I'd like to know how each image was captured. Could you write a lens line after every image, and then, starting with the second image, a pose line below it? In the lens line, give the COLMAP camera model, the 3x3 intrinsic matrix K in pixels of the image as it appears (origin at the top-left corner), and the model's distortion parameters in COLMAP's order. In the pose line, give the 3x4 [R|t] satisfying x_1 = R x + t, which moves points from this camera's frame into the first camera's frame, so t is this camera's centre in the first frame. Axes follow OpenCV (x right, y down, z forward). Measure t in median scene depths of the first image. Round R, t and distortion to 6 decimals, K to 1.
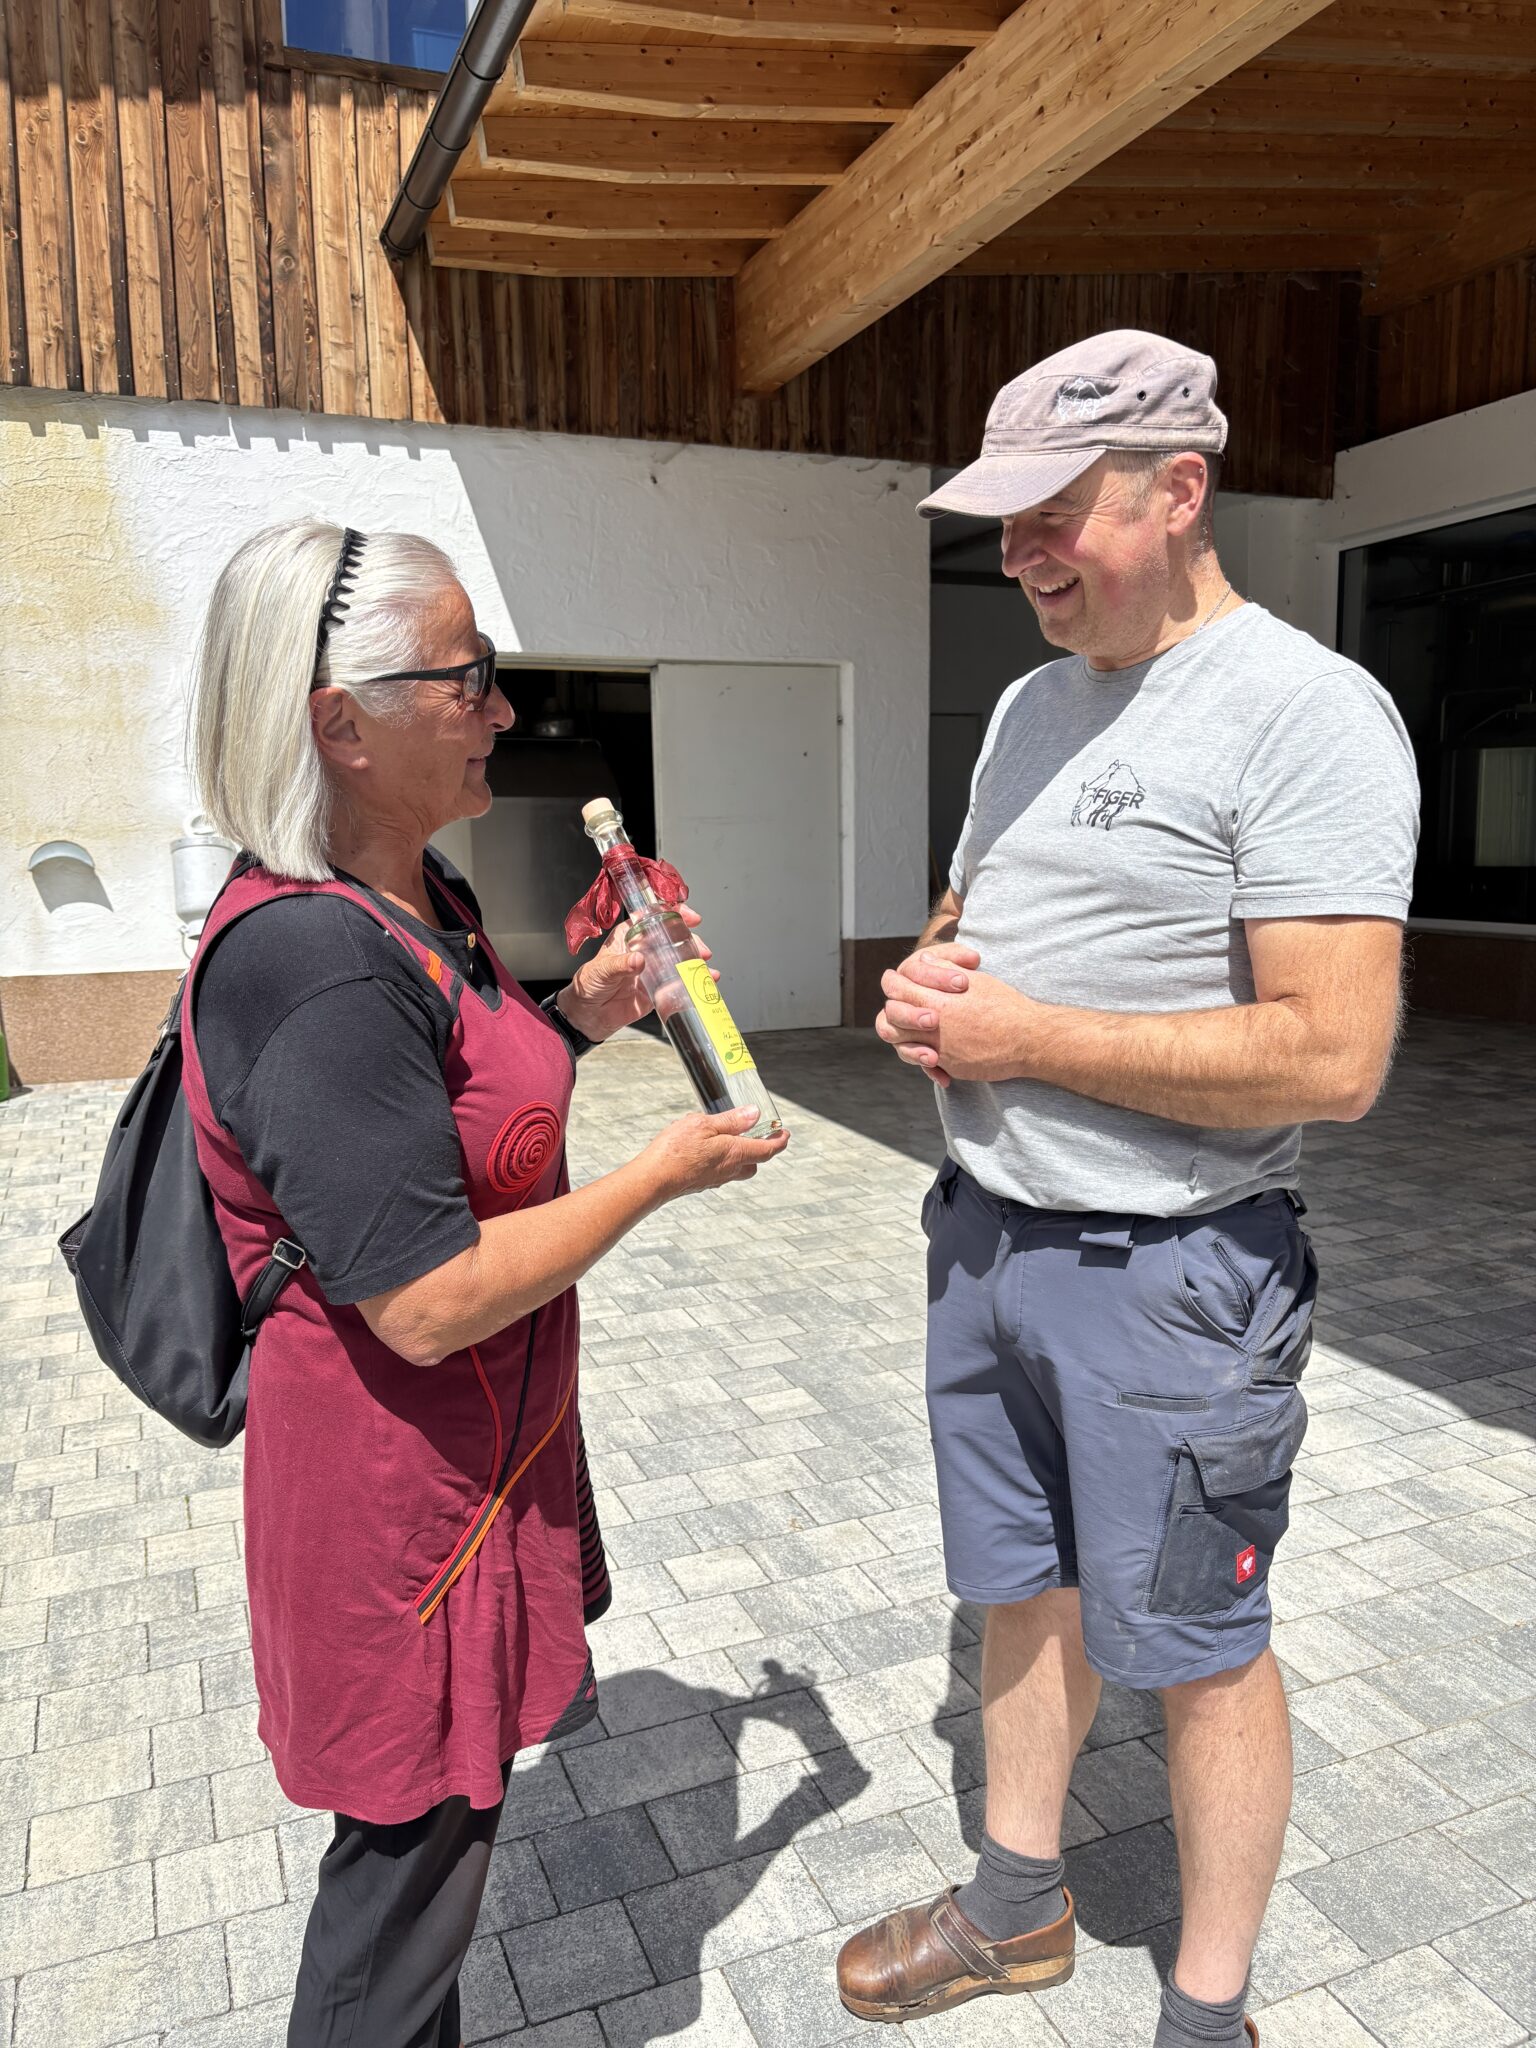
lens RADIAL K [[1527.8, 0, 767.8], [0, 1527.8, 1023.1], [0, 0, 1]] dist [0.015195, -0.005224]
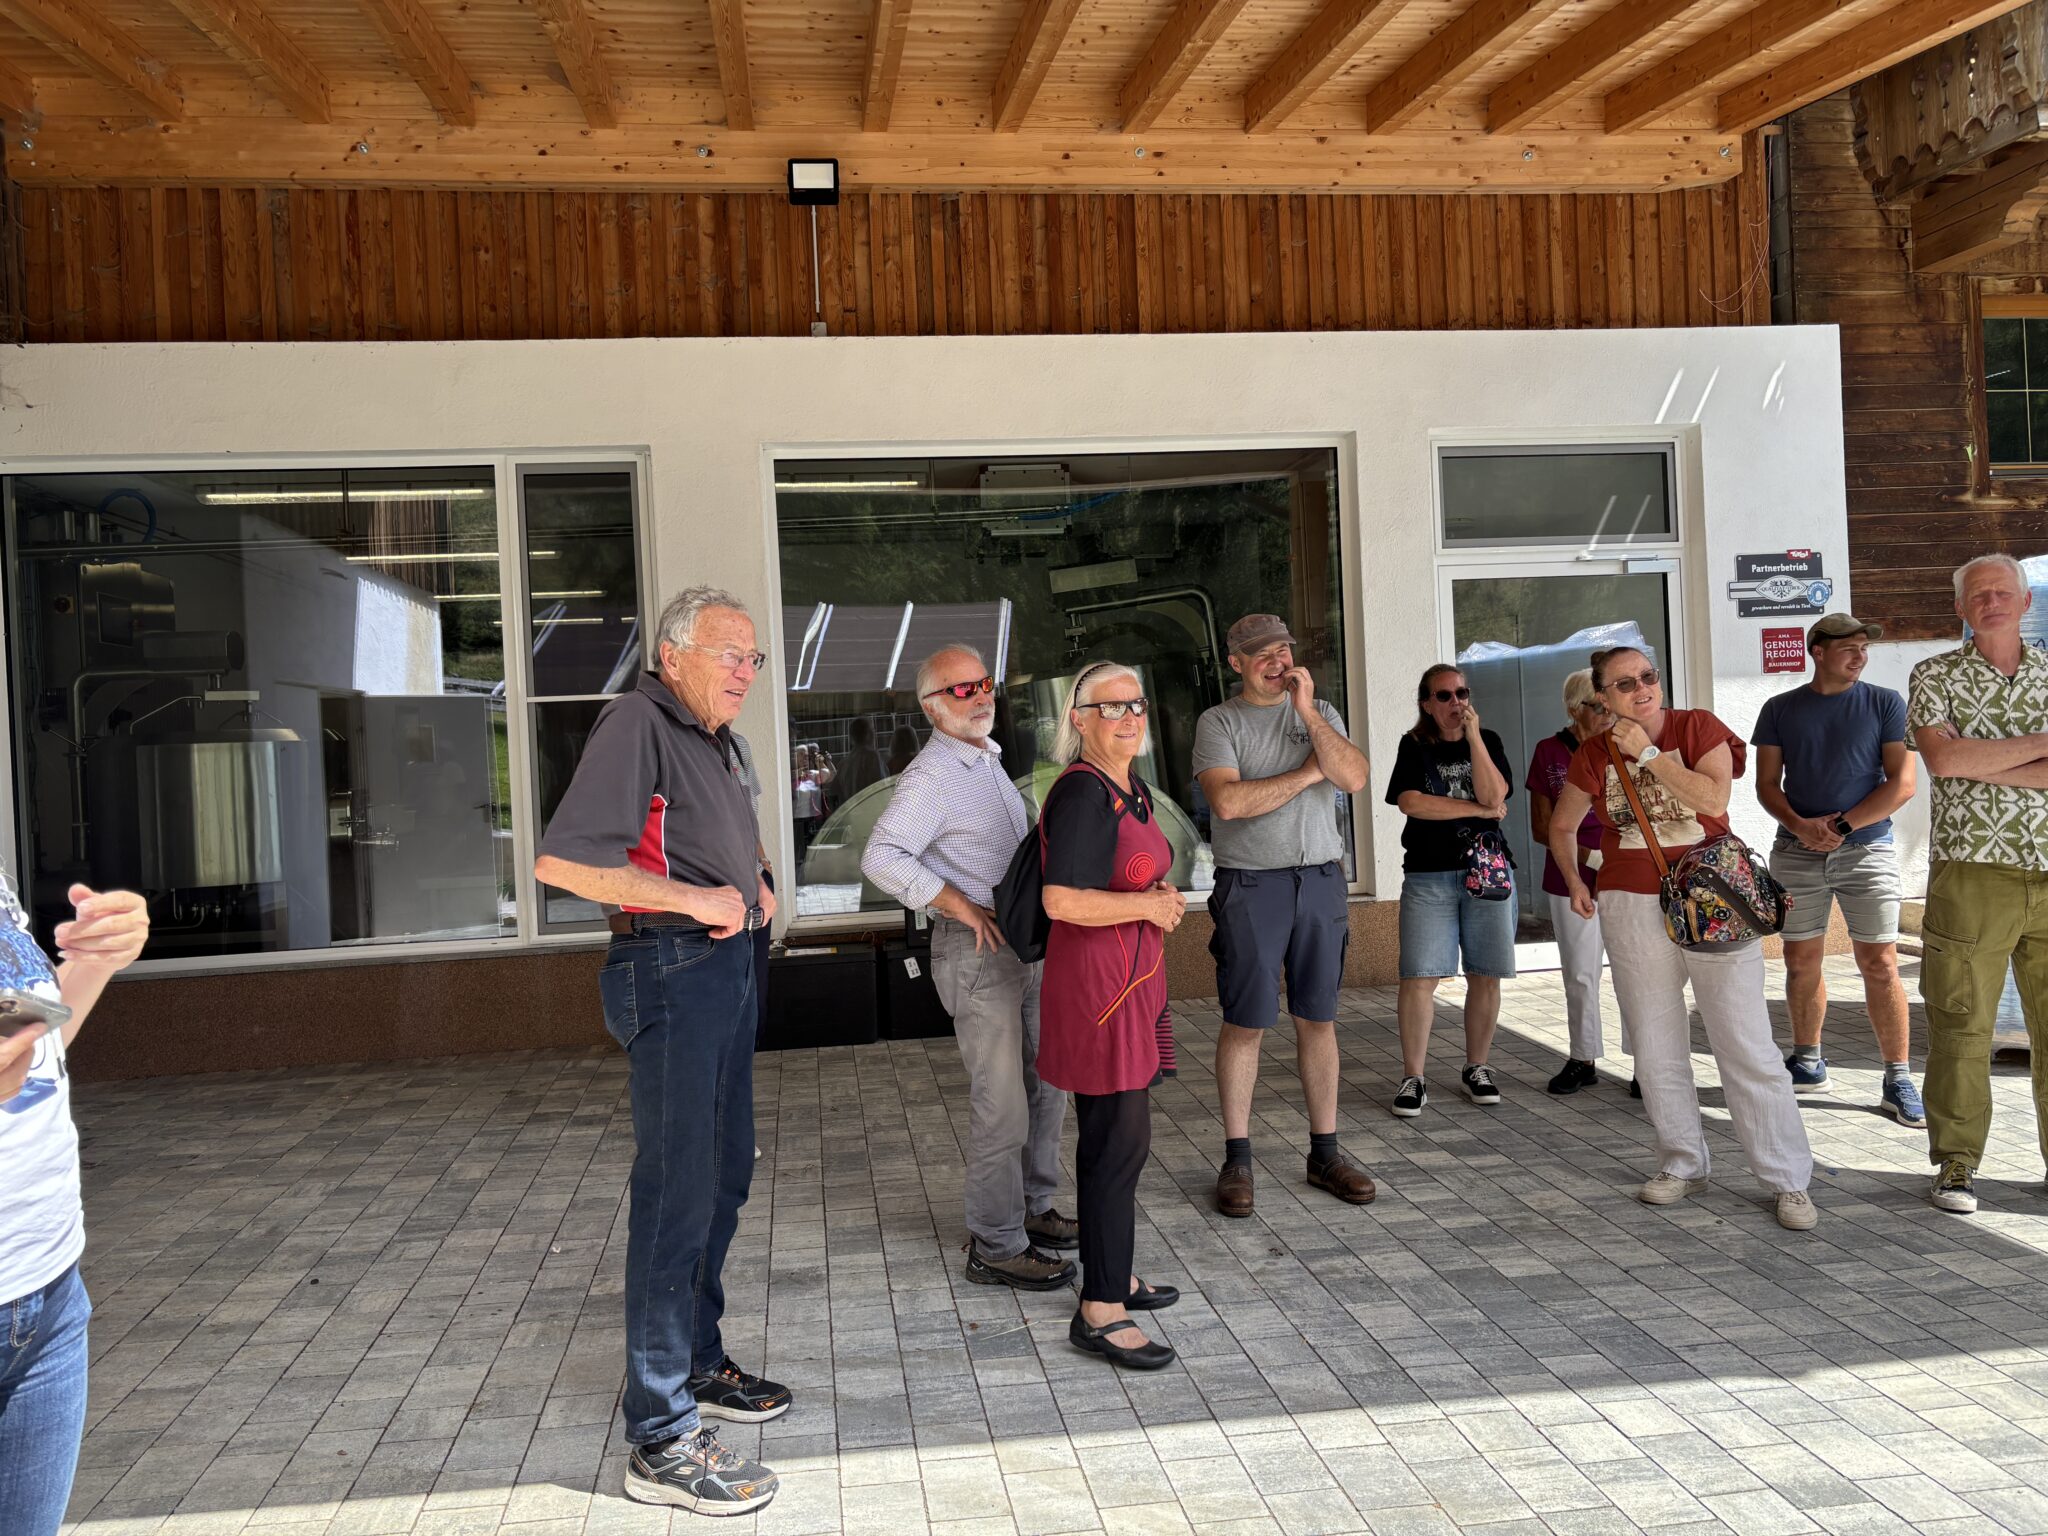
lens RADIAL K [[1527.8, 0, 1022.8], [0, 1527.8, 759.8], [0, 0, 1]] dist [0.015195, -0.005224]
pose [[0.241909, -0.015946, 0.970168, -0.280570], [0.173311, 0.984496, -0.027033, -0.091364], [-0.954696, 0.174680, 0.240922, 0.487168]]
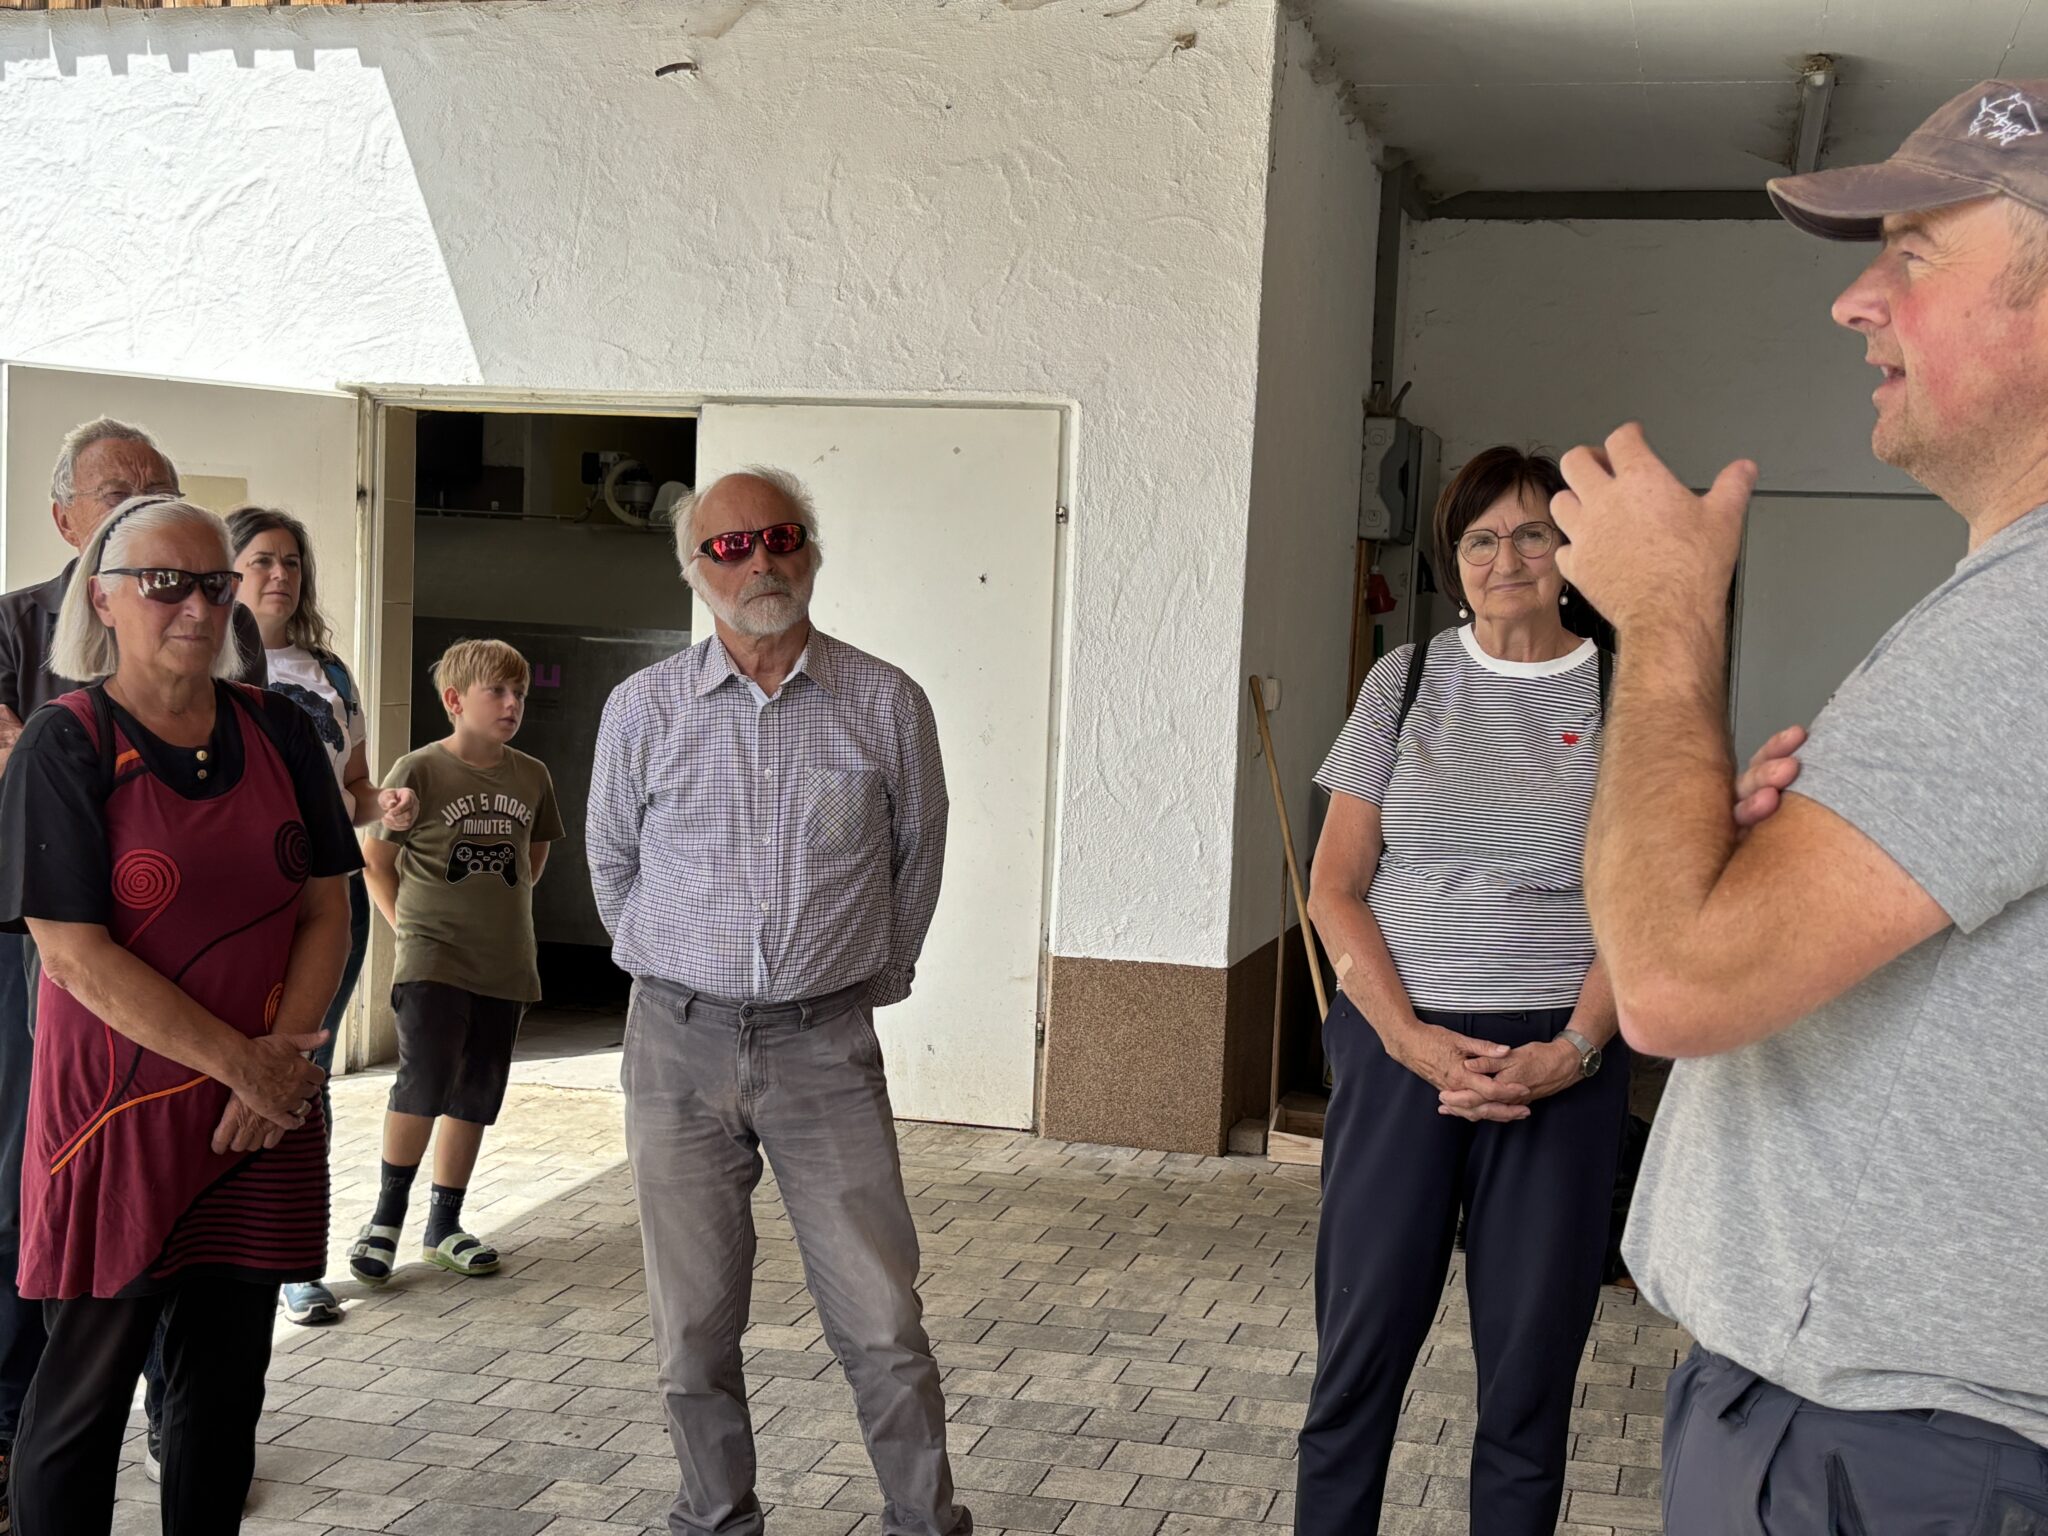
lens RADIAL K [[2634.3, 0, 1029.2], [0, 2634.3, 776.5], [0, 0, 1]] dist [0.024581, 0.000000]
pose [[0.807573, 0.082418, -0.583981, 0.637456], [-0.129797, 0.990747, -0.039667, -0.091765], [0.575308, 0.107833, 0.810798, 0.361855]]
